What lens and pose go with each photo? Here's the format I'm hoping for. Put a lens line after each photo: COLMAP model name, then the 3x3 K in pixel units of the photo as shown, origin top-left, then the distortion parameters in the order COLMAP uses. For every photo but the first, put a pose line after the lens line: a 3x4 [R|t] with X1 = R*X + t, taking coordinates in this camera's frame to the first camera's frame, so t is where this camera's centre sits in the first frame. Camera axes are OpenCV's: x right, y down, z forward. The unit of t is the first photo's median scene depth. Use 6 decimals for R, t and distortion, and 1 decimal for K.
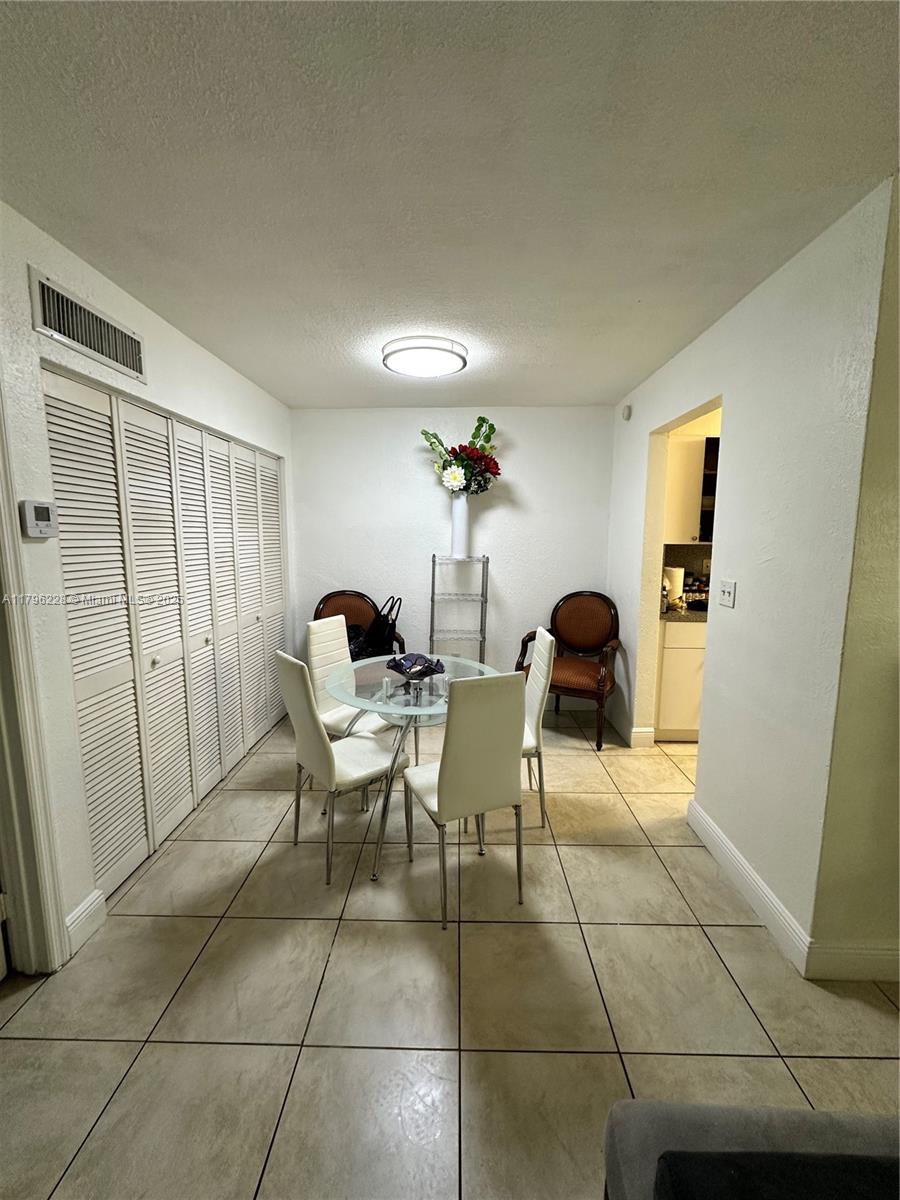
lens RADIAL K [[478.8, 0, 452.2], [0, 478.8, 598.4], [0, 0, 1]] dist [0.001250, 0.000406]
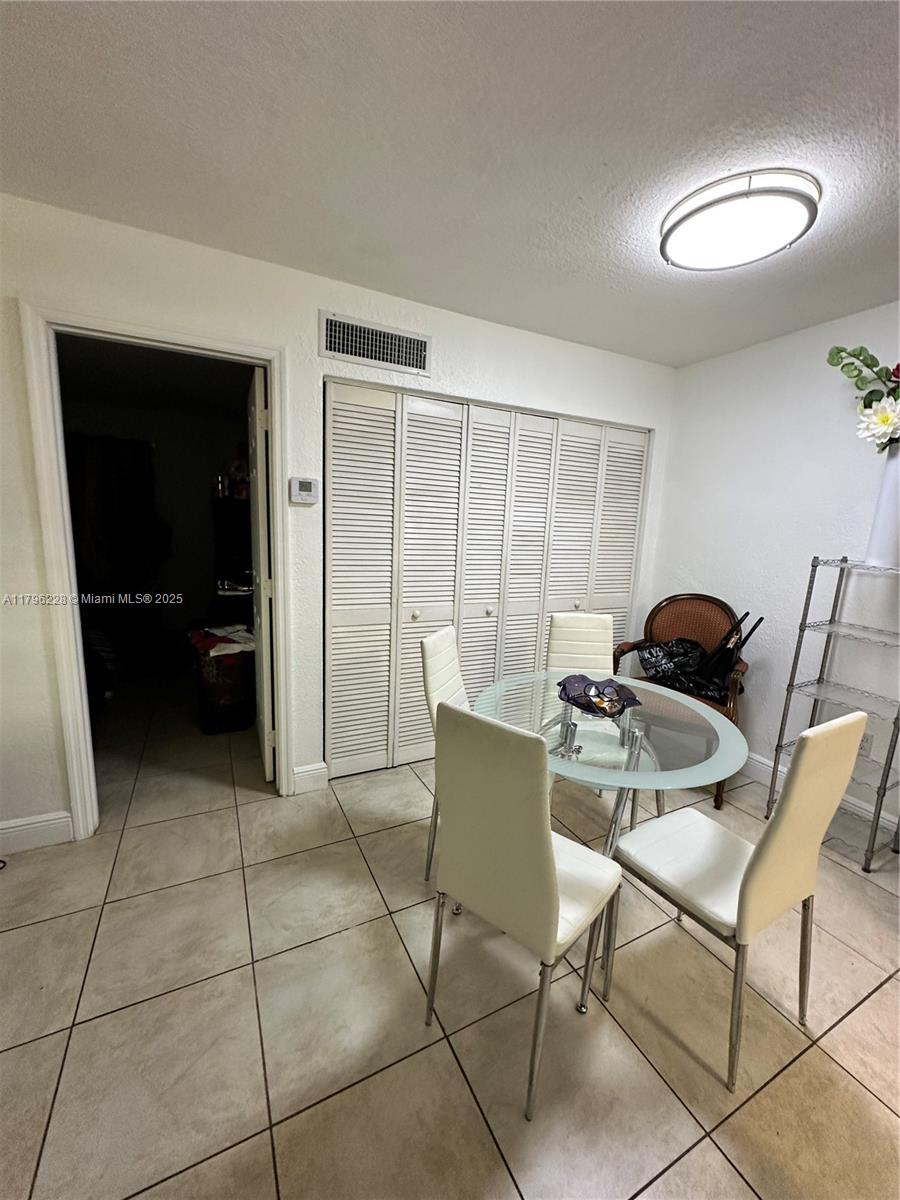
lens RADIAL K [[478.8, 0, 452.2], [0, 478.8, 598.4], [0, 0, 1]] dist [0.001250, 0.000406]
pose [[0.469229, 0.158580, -0.868721, 0.476040], [-0.157637, 0.982985, 0.094292, -0.037505], [0.868893, 0.092699, 0.486243, 0.524597]]
